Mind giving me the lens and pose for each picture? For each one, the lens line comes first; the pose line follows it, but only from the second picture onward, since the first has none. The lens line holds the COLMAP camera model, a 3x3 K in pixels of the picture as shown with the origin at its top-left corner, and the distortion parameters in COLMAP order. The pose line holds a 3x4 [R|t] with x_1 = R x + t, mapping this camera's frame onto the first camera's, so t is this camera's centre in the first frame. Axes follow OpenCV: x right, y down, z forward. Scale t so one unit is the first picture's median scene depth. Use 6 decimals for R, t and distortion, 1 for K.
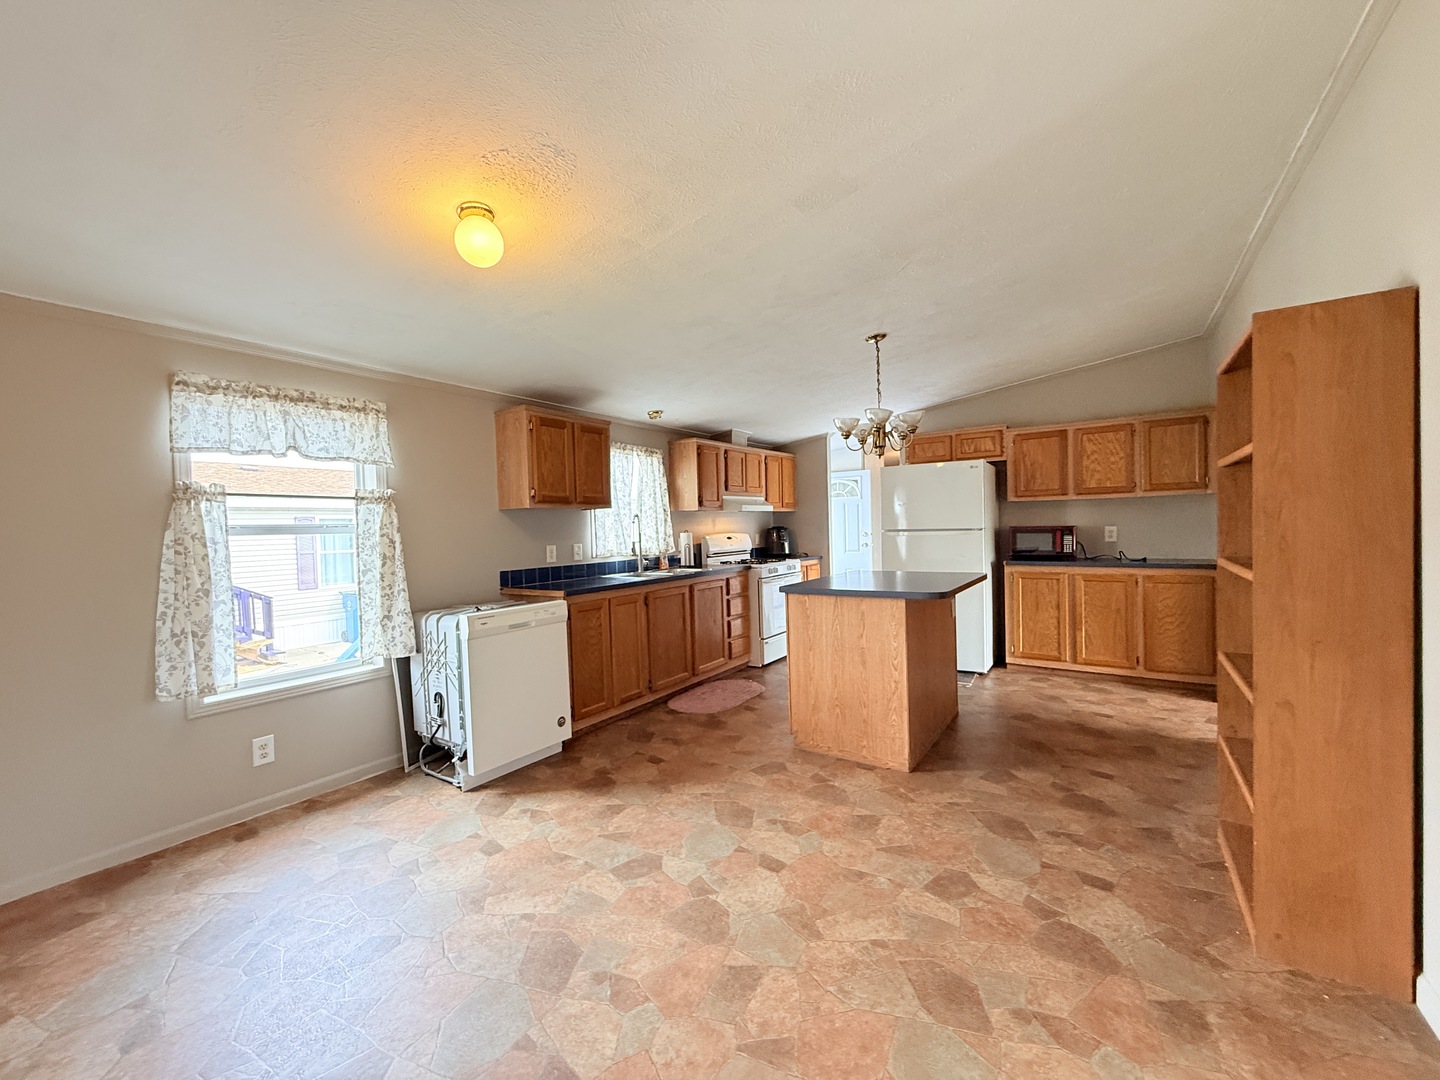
lens RADIAL K [[571.0, 0, 719.0], [0, 571.0, 539.8], [0, 0, 1]] dist [-0.001804, -0.000283]
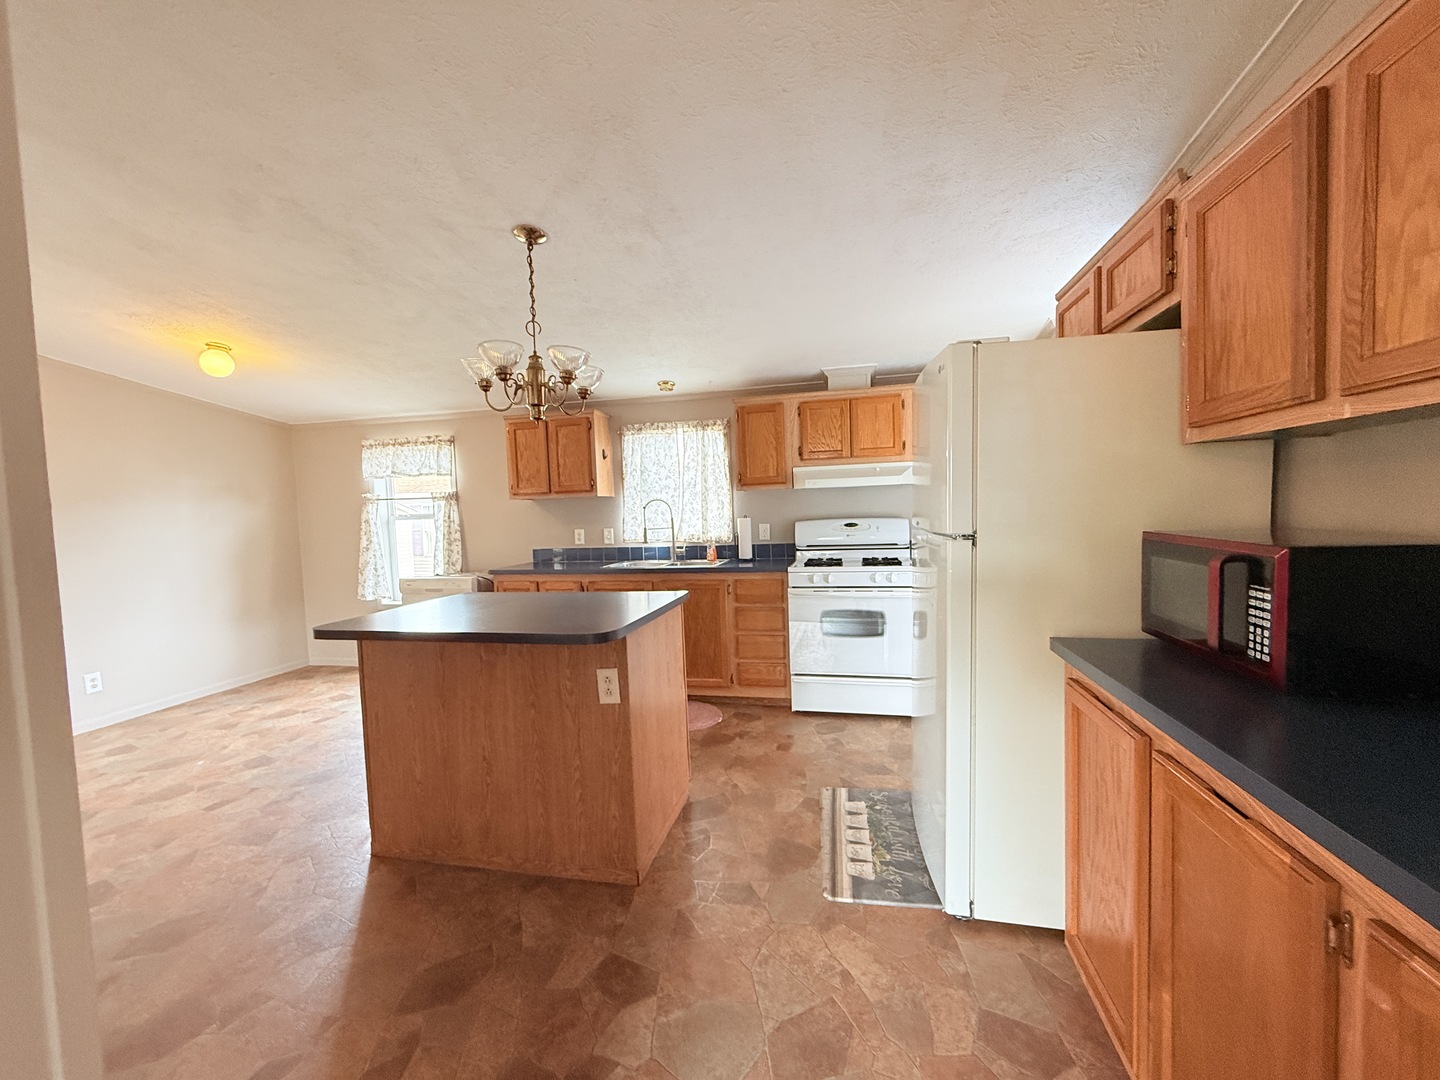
lens RADIAL K [[571.0, 0, 718.4], [0, 571.0, 535.6], [0, 0, 1]] dist [-0.001804, -0.000283]
pose [[0.374606, 0.057981, -0.925369, 1.032679], [0.003857, 0.997937, 0.064089, -0.058903], [0.927176, -0.027577, 0.373610, 0.999473]]
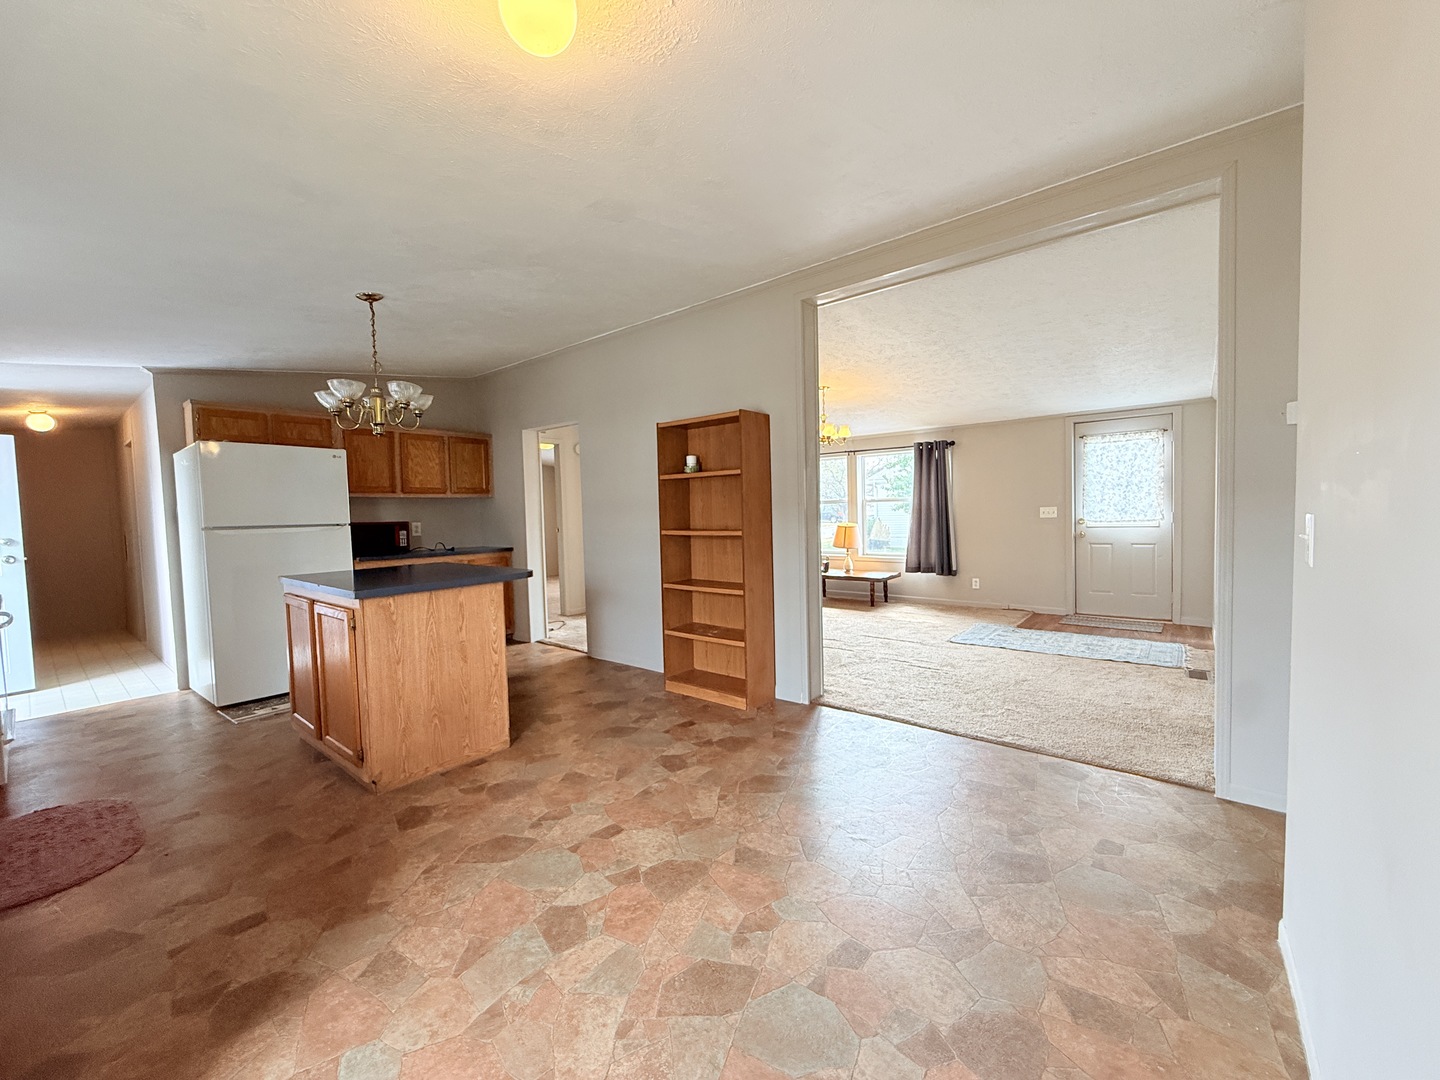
lens RADIAL K [[571.0, 0, 713.4], [0, 571.0, 533.2], [0, 0, 1]] dist [-0.001804, -0.000283]
pose [[0.087384, -0.015258, 0.996058, -0.579343], [0.046673, 0.998847, 0.011206, 0.018517], [-0.995081, 0.045509, 0.087995, 0.447076]]
